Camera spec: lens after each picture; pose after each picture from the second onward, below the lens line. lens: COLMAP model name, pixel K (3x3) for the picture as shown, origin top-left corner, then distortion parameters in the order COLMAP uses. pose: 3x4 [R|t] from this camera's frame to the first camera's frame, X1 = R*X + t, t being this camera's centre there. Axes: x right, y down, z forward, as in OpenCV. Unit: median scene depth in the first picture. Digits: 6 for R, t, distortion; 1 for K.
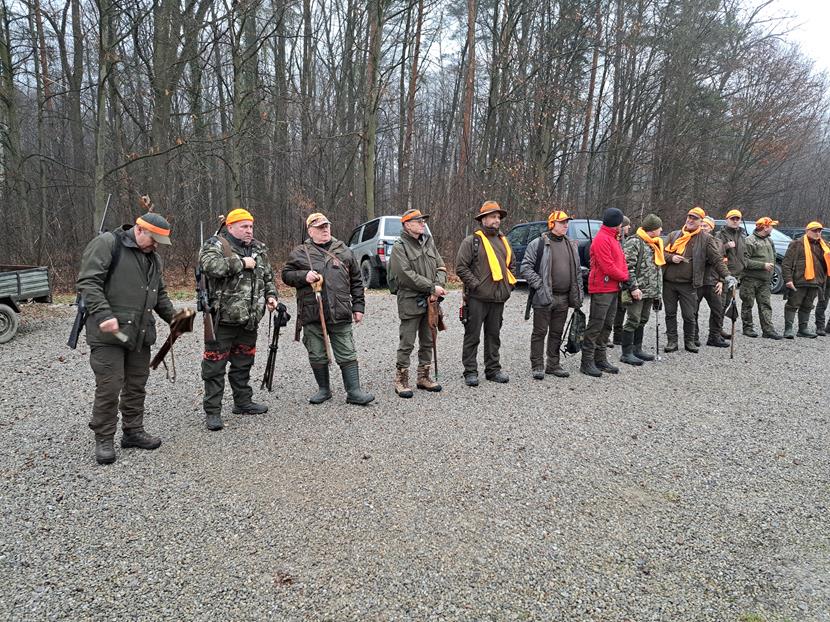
lens RADIAL K [[586.2, 0, 421.7], [0, 586.2, 309.2], [0, 0, 1]] dist [0.074889, -0.072021]
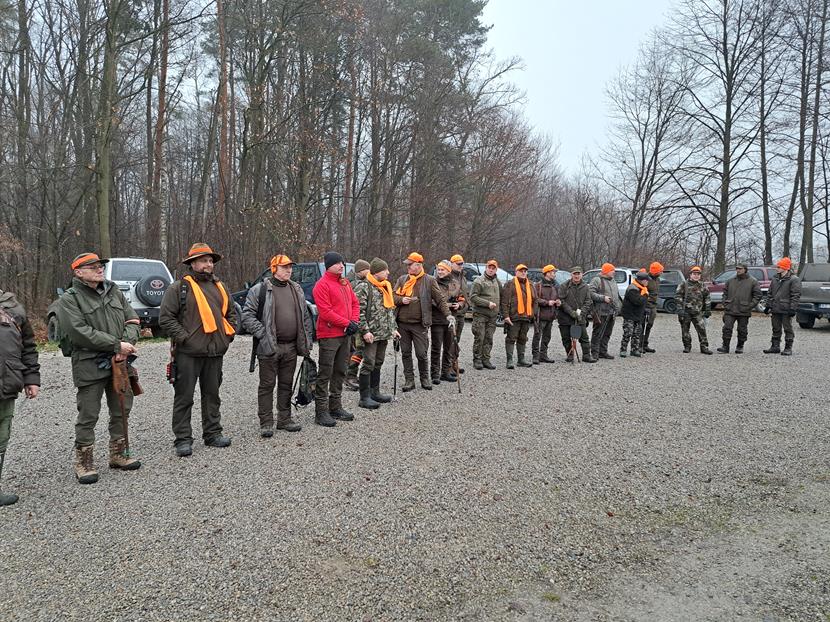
lens RADIAL K [[586.2, 0, 421.7], [0, 586.2, 309.2], [0, 0, 1]] dist [0.074889, -0.072021]
pose [[0.931921, -0.036458, 0.360824, 0.097194], [0.061690, 0.996370, -0.058656, -0.009794], [-0.357376, 0.076922, 0.930787, 0.046333]]
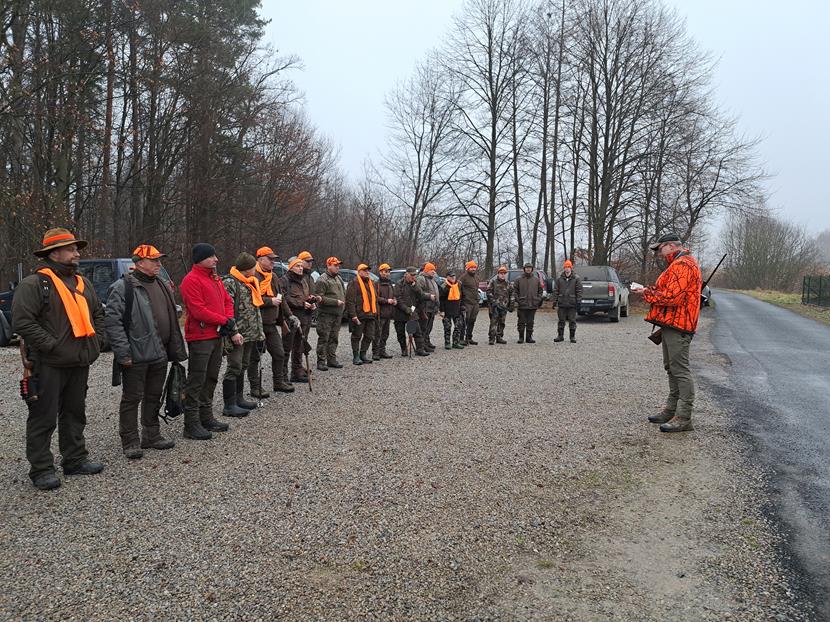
lens RADIAL K [[586.2, 0, 421.7], [0, 586.2, 309.2], [0, 0, 1]] dist [0.074889, -0.072021]
pose [[0.727456, -0.051612, 0.684210, -0.054700], [0.099528, 0.994558, -0.030797, -0.015495], [-0.678897, 0.090501, 0.728634, 0.145290]]
